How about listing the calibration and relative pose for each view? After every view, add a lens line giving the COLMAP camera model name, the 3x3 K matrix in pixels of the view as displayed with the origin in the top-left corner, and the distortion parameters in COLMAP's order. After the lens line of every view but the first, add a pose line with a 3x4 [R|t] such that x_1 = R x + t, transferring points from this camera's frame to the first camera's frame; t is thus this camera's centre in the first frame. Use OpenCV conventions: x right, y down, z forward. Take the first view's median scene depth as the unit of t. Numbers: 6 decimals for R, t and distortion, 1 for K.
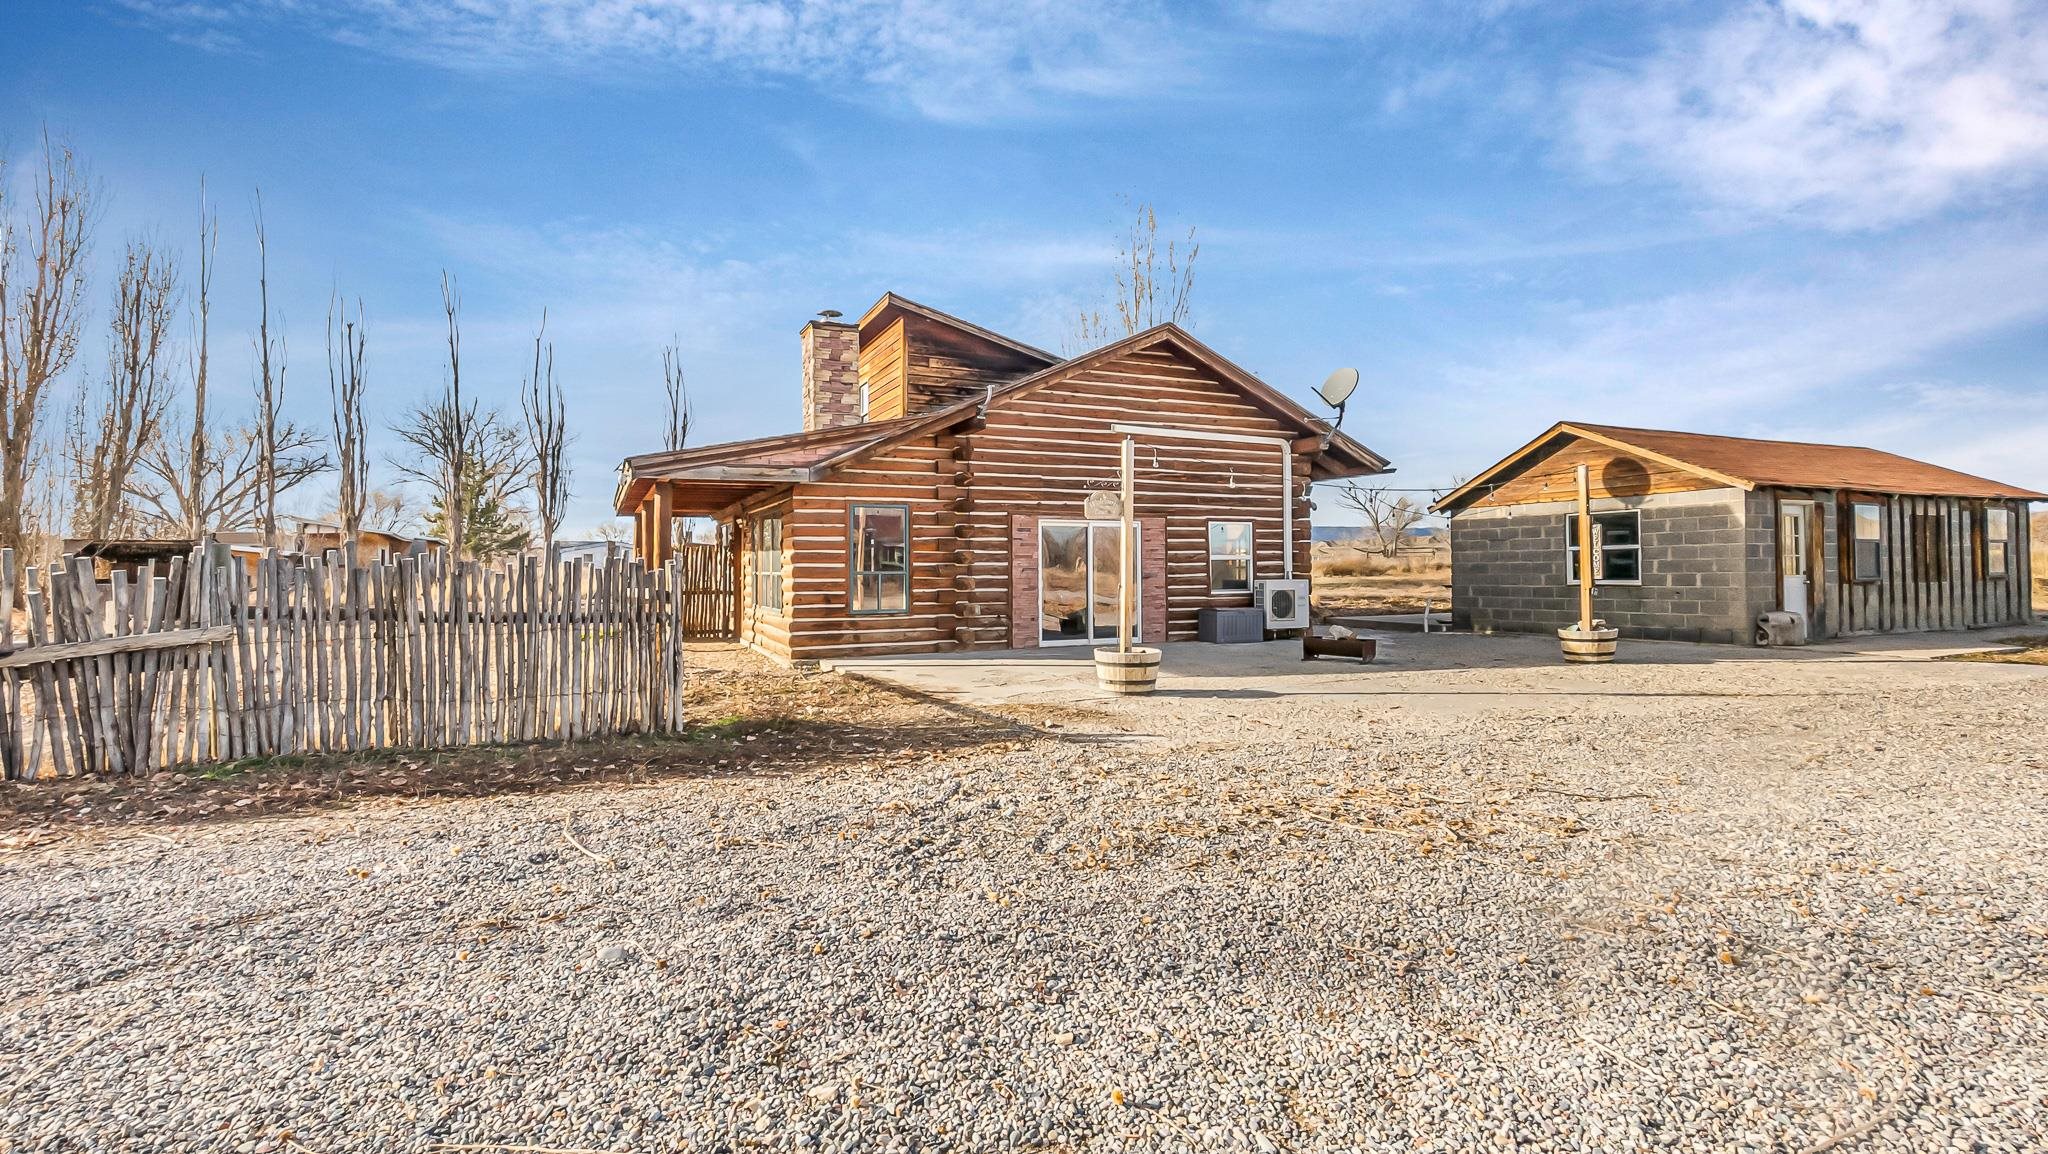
lens RADIAL K [[904.1, 0, 1022.1], [0, 904.1, 555.0], [0, 0, 1]] dist [-0.002253, -0.000040]
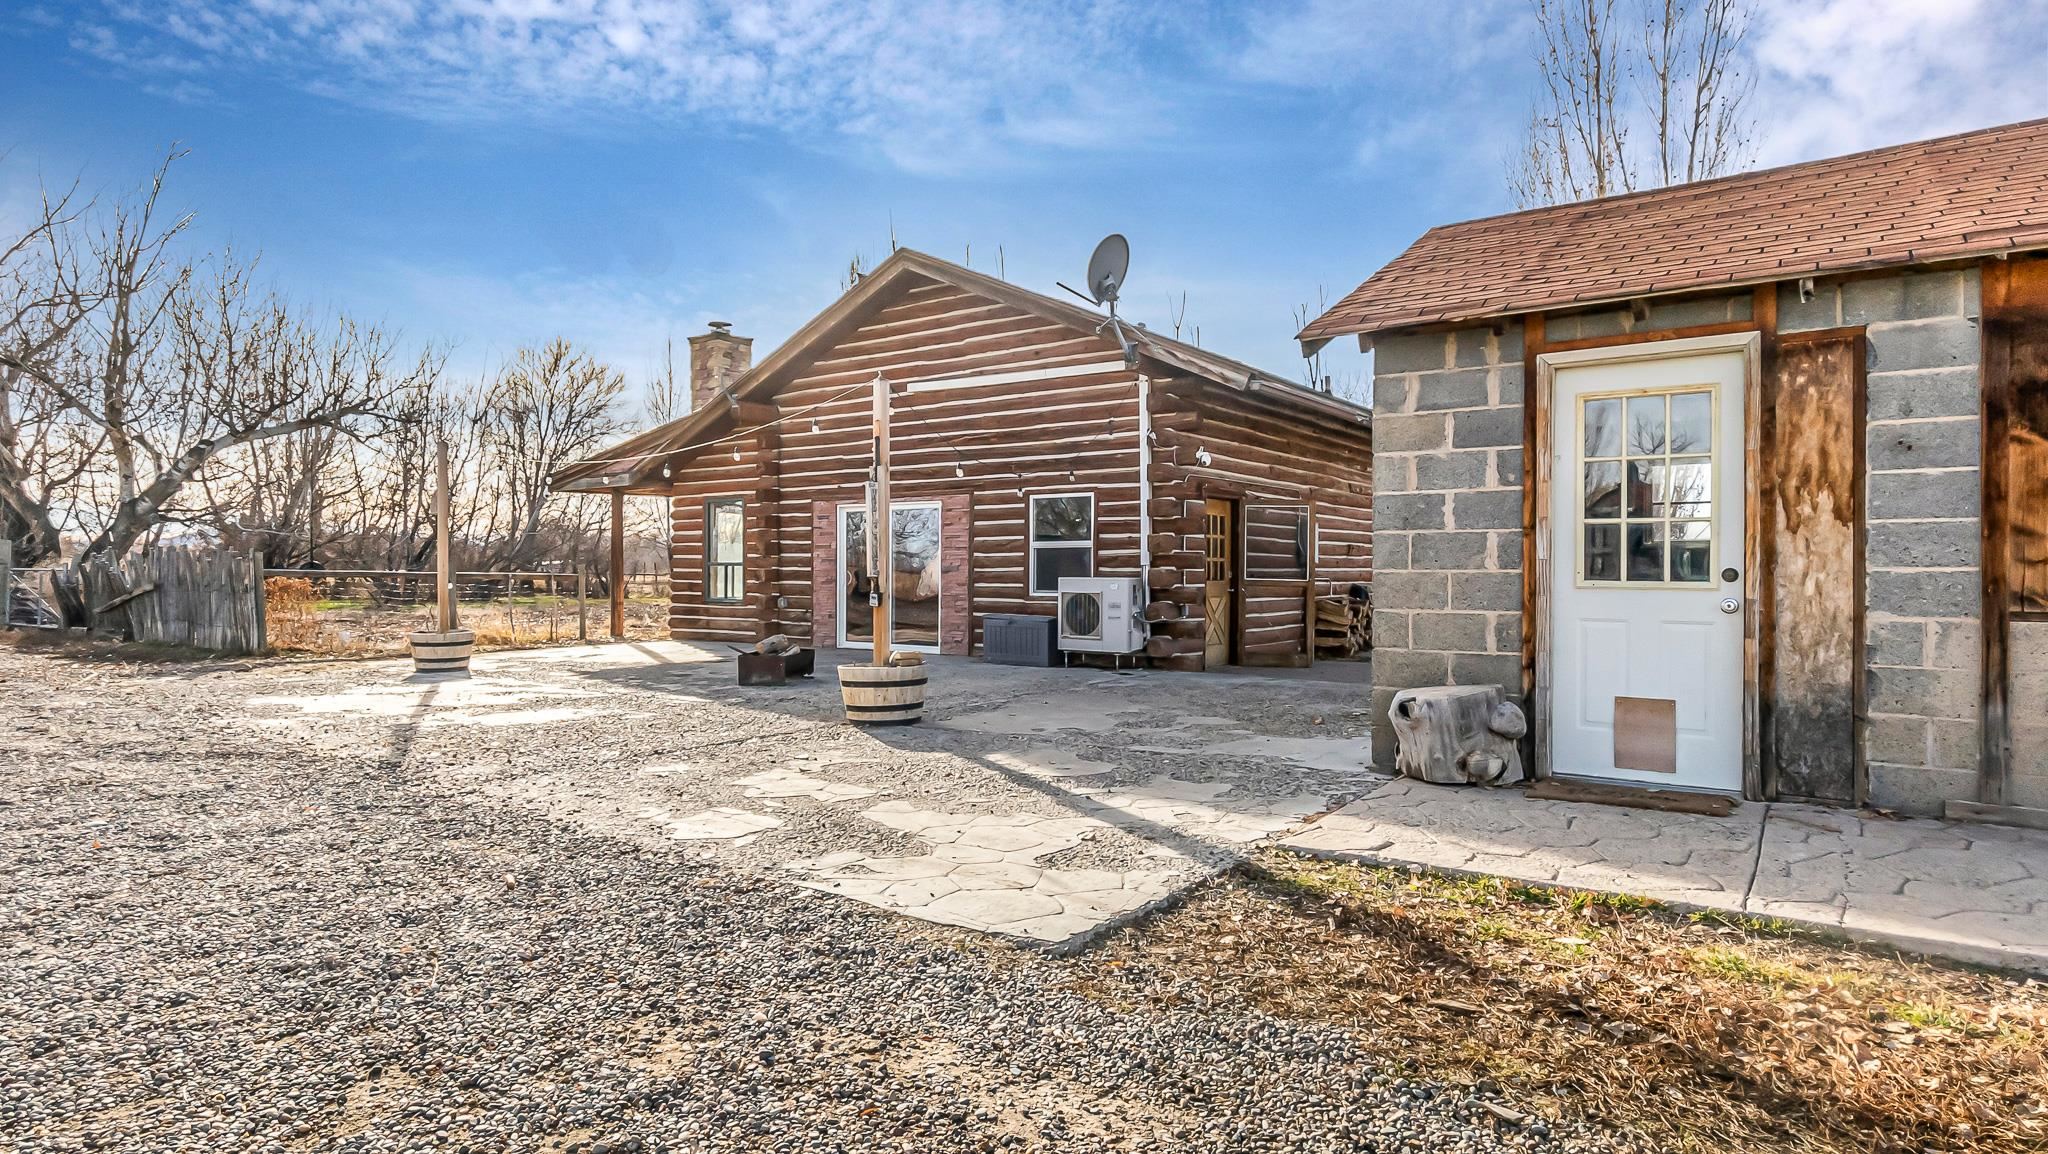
lens RADIAL K [[1121.6, 0, 1024.0], [0, 1121.6, 577.0], [0, 0, 1]] dist [0.002132, 0.000010]
pose [[0.499514, 0.011766, -0.866226, 1.073644], [0.007313, 0.999815, 0.017798, 0.013321], [0.866275, -0.015225, 0.499336, 0.603520]]
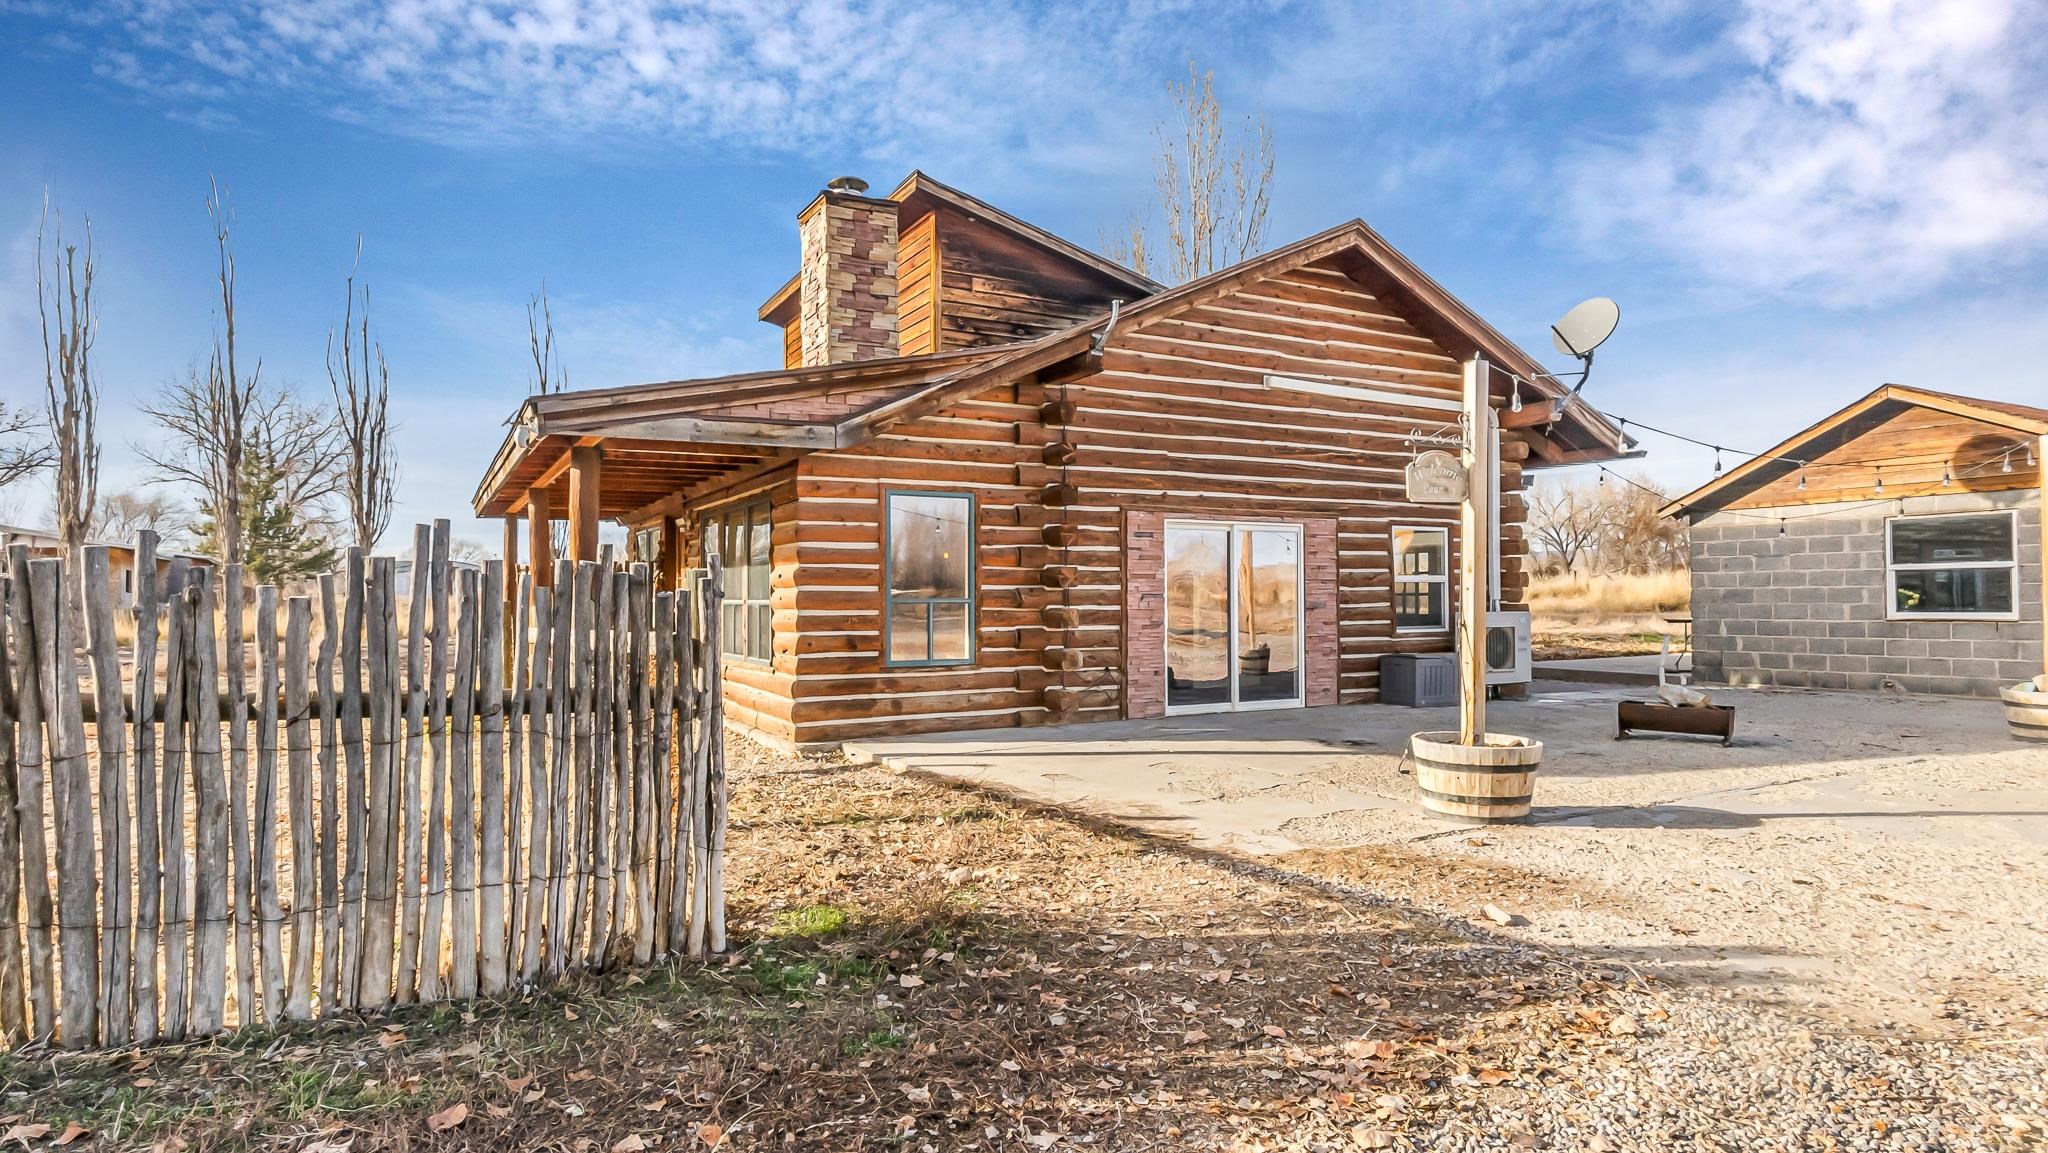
lens RADIAL K [[1088.6, 0, 1023.8], [0, 1088.6, 590.6], [0, 0, 1]] dist [0.004451, -0.000264]
pose [[0.997882, 0.001218, 0.065044, -0.132458], [-0.001753, 0.999965, 0.008167, 0.005741], [-0.065032, -0.008263, 0.997849, 0.227213]]
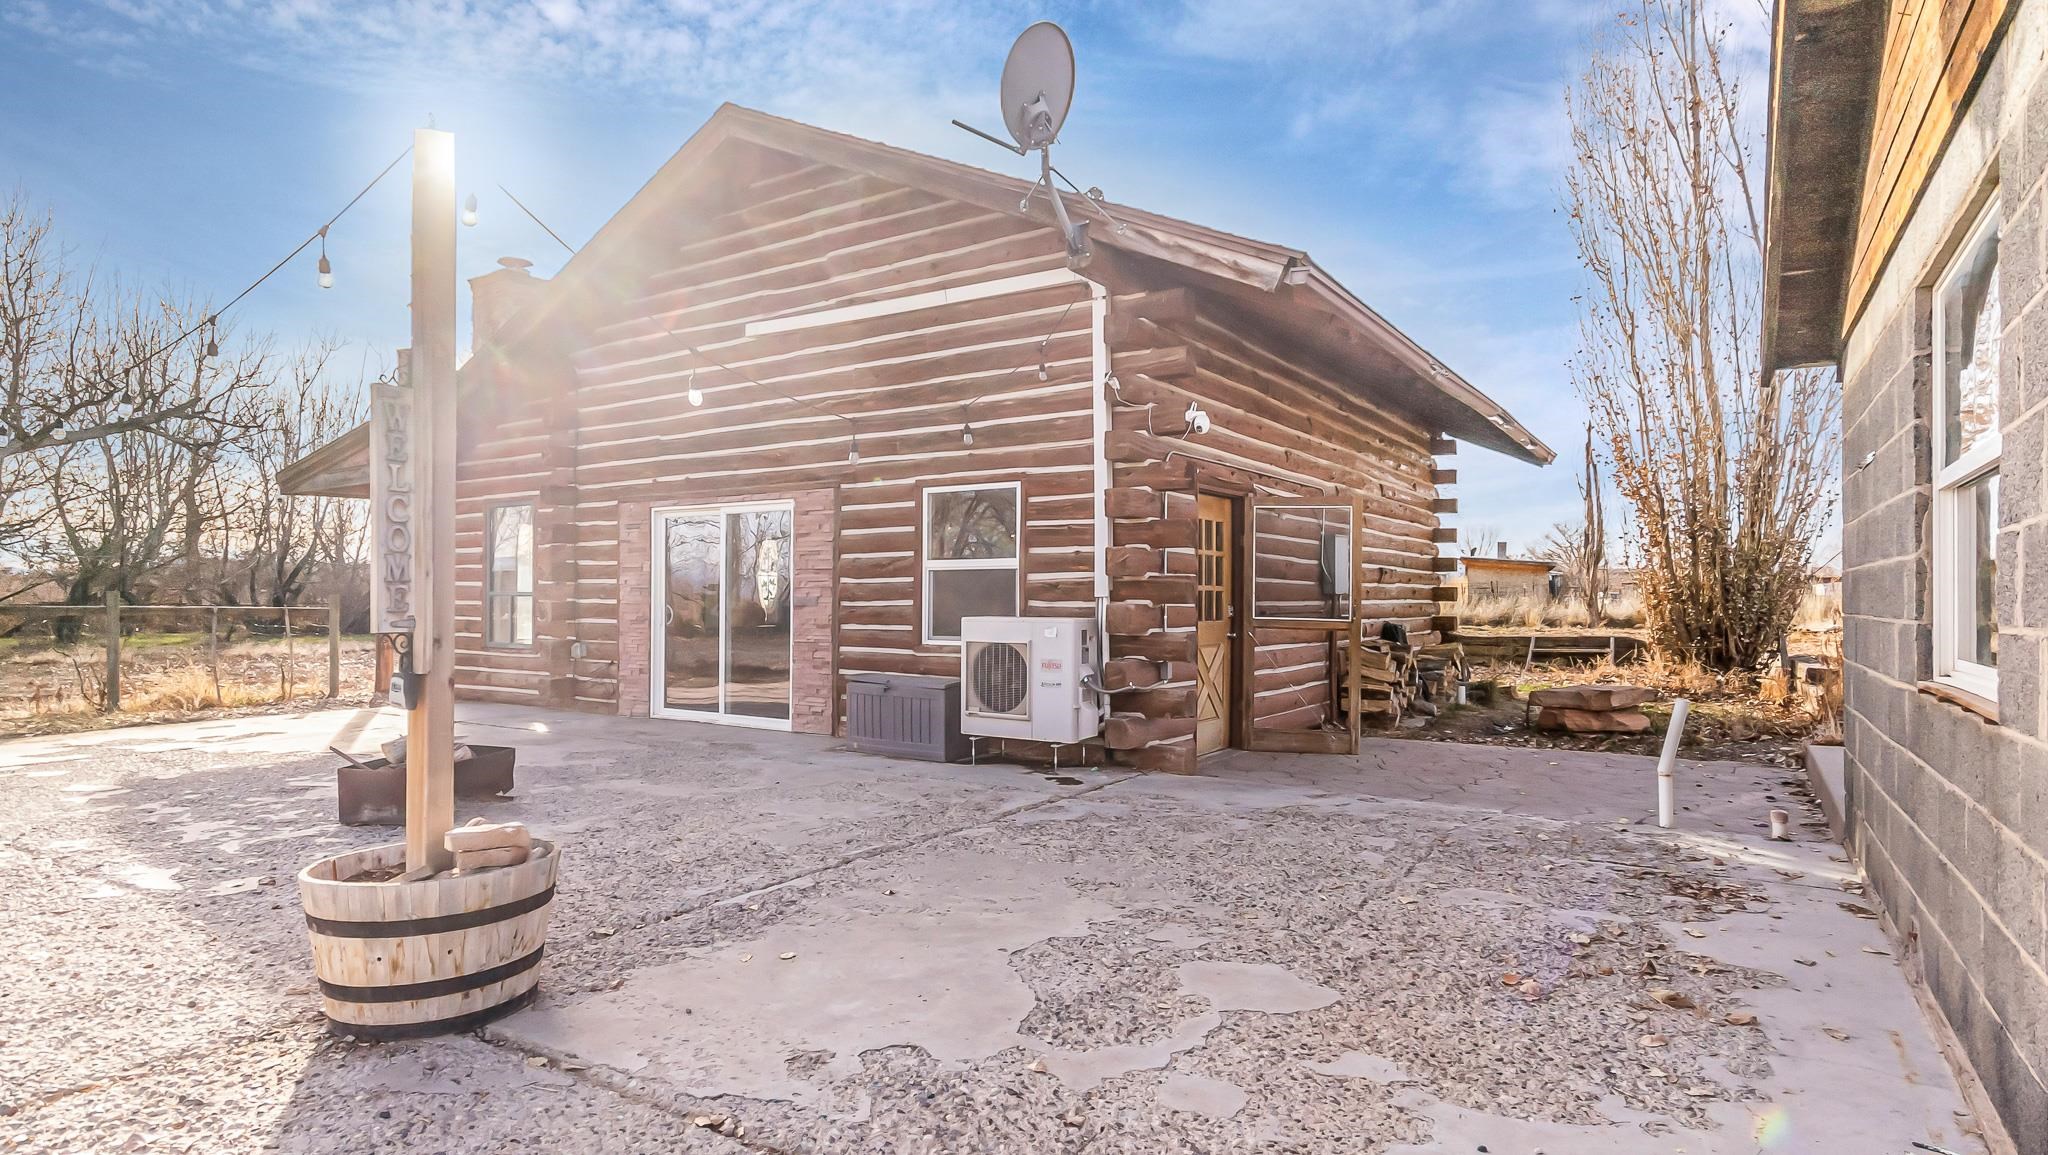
lens RADIAL K [[1088.6, 0, 1023.8], [0, 1088.6, 591.6], [0, 0, 1]] dist [0.004451, -0.000264]
pose [[0.530773, 0.001126, -0.847514, 0.775550], [0.006814, 0.999961, 0.005596, 0.014464], [0.847487, -0.008745, 0.530744, 0.820836]]
